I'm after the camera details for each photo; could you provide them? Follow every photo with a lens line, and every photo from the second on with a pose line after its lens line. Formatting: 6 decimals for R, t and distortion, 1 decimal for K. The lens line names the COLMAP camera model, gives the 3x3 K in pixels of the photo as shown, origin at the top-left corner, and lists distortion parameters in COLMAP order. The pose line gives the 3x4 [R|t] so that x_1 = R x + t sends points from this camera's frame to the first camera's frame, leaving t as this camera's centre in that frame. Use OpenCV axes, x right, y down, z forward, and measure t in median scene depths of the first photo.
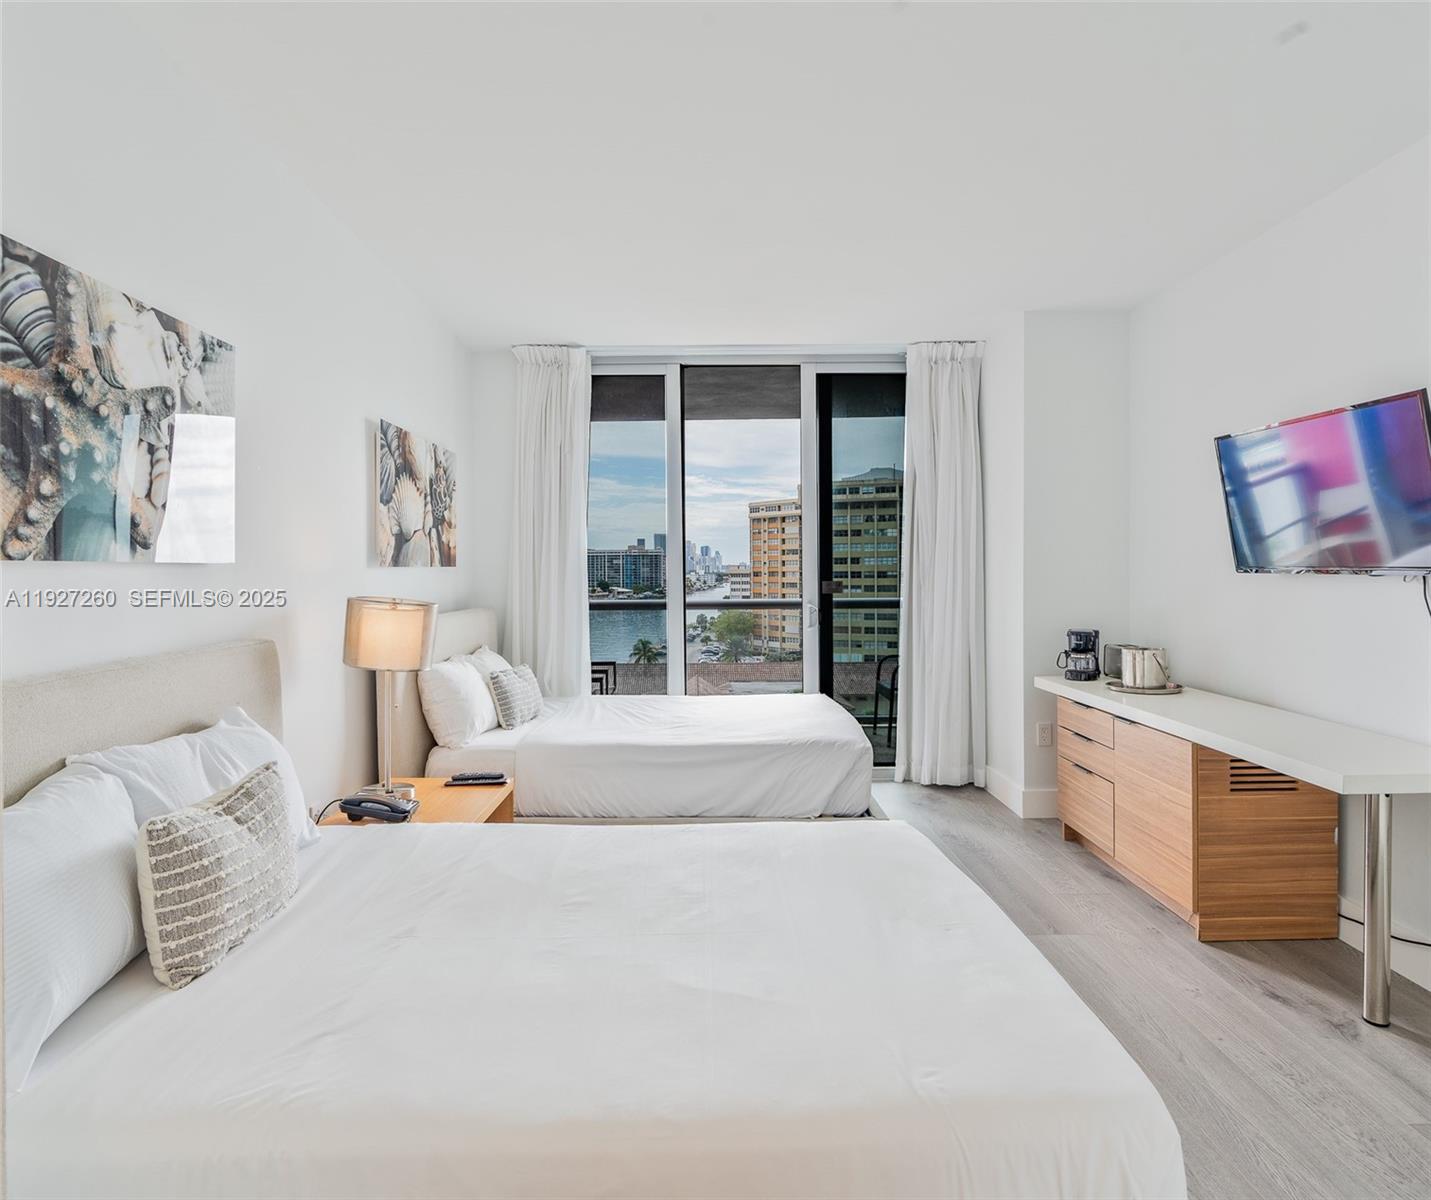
lens RADIAL K [[800.5, 0, 716.9], [0, 800.5, 581.4], [0, 0, 1]] dist [-0.000422, 0.003447]
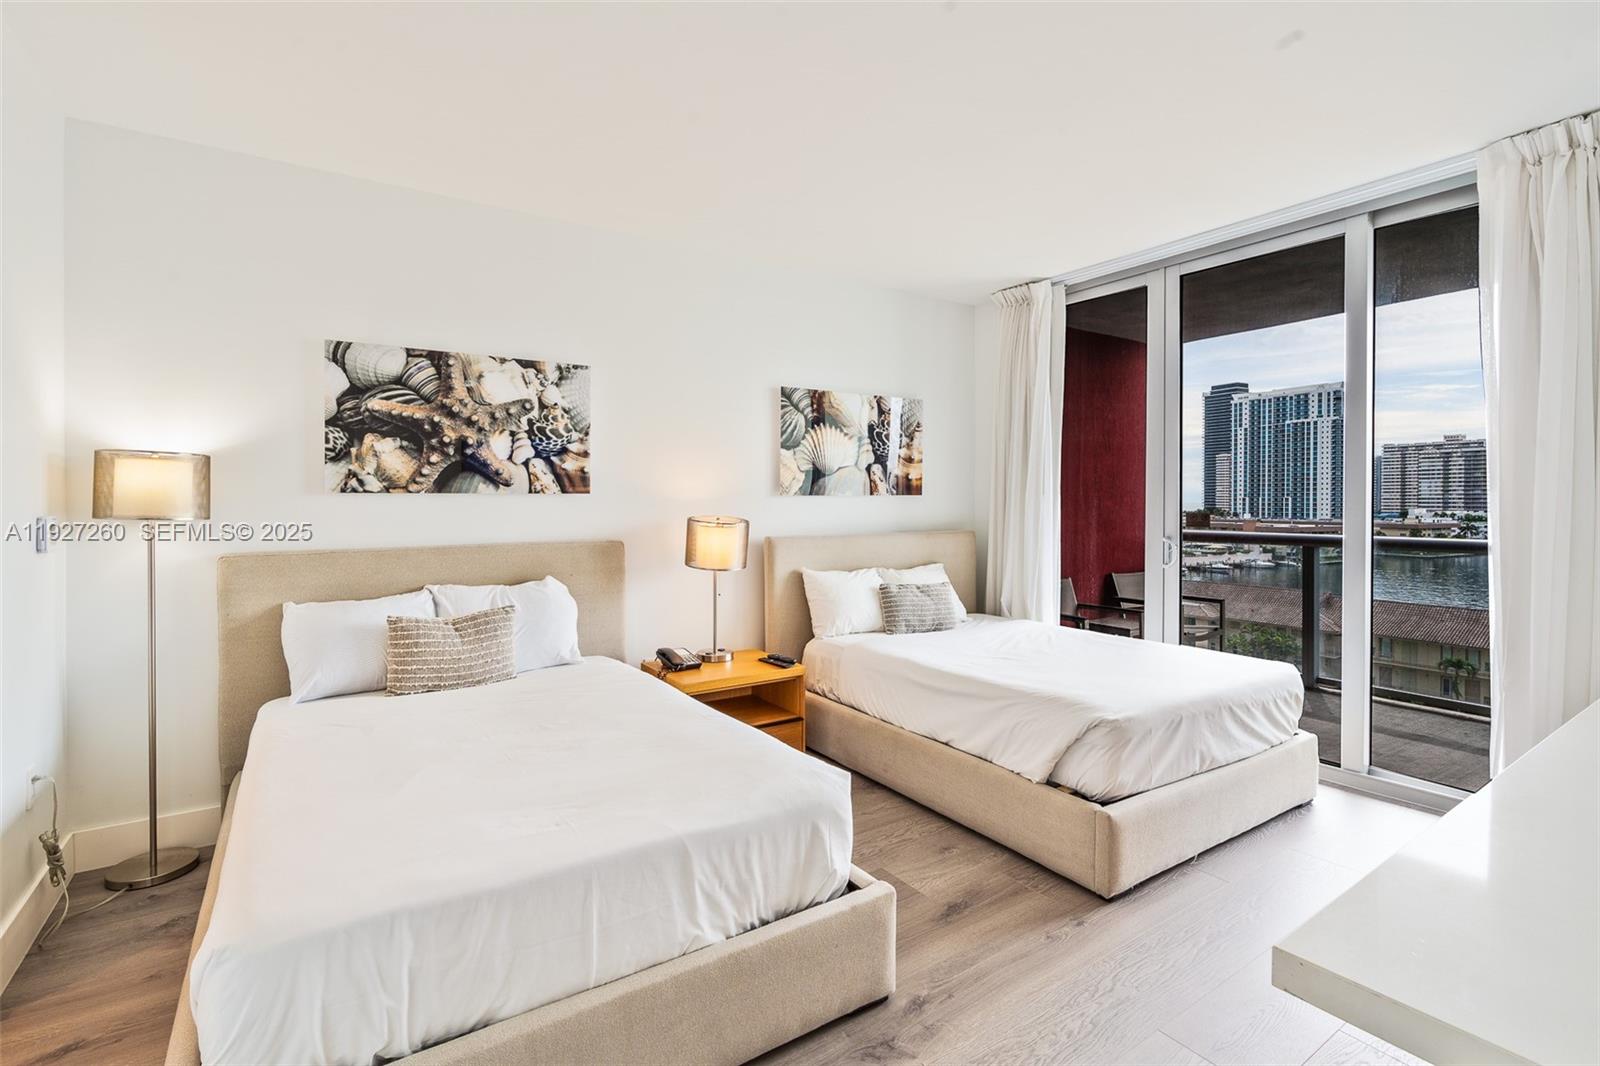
lens RADIAL K [[729.3, 0, 815.5], [0, 729.3, 506.6], [0, 0, 1]] dist [-0.006991, 0.003312]
pose [[0.573738, 0.009841, -0.818980, 1.154539], [-0.012454, 0.999917, 0.003291, -0.007854], [0.818944, 0.008311, 0.573813, 0.623606]]
